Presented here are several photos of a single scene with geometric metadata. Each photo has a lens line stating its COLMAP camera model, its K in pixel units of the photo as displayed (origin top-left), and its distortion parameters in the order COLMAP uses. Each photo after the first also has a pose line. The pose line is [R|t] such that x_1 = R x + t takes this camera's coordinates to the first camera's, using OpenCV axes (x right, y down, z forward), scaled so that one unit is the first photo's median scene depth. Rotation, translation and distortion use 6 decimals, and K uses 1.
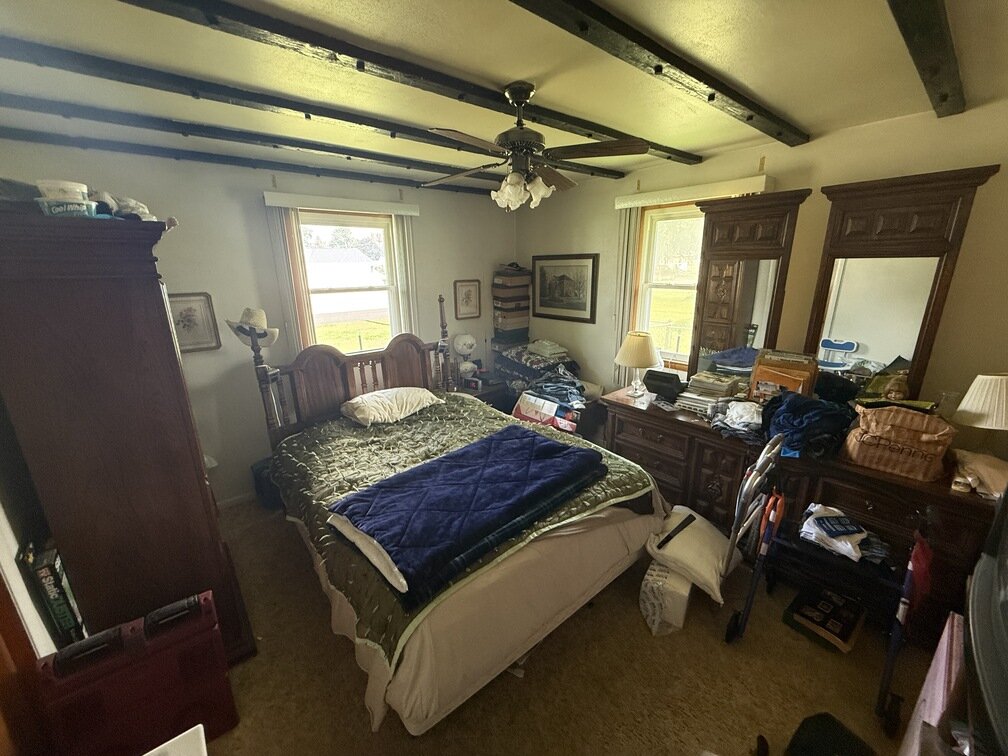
lens RADIAL K [[394.5, 0, 504.0], [0, 394.5, 376.8], [0, 0, 1]] dist [-0.010047, 0.001129]
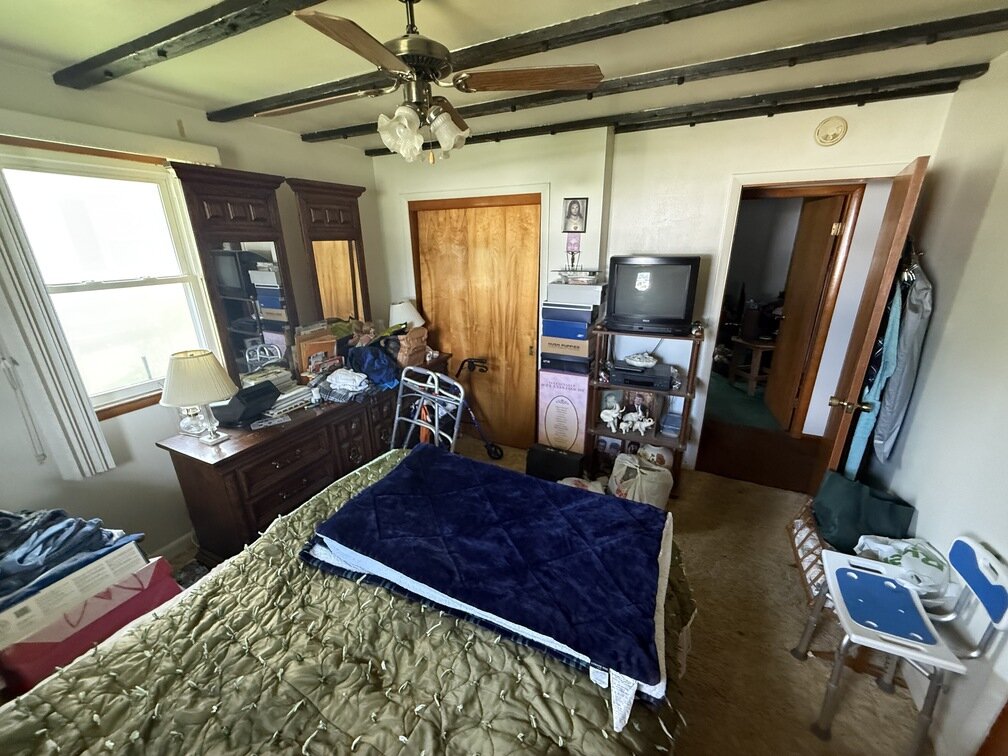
lens RADIAL K [[394.5, 0, 504.7], [0, 394.5, 375.2], [0, 0, 1]] dist [-0.010047, 0.001129]
pose [[-0.401422, -0.284126, 0.870708, -0.550851], [0.263653, 0.874578, 0.406941, -0.254603], [-0.877124, 0.392920, -0.276164, 0.897940]]
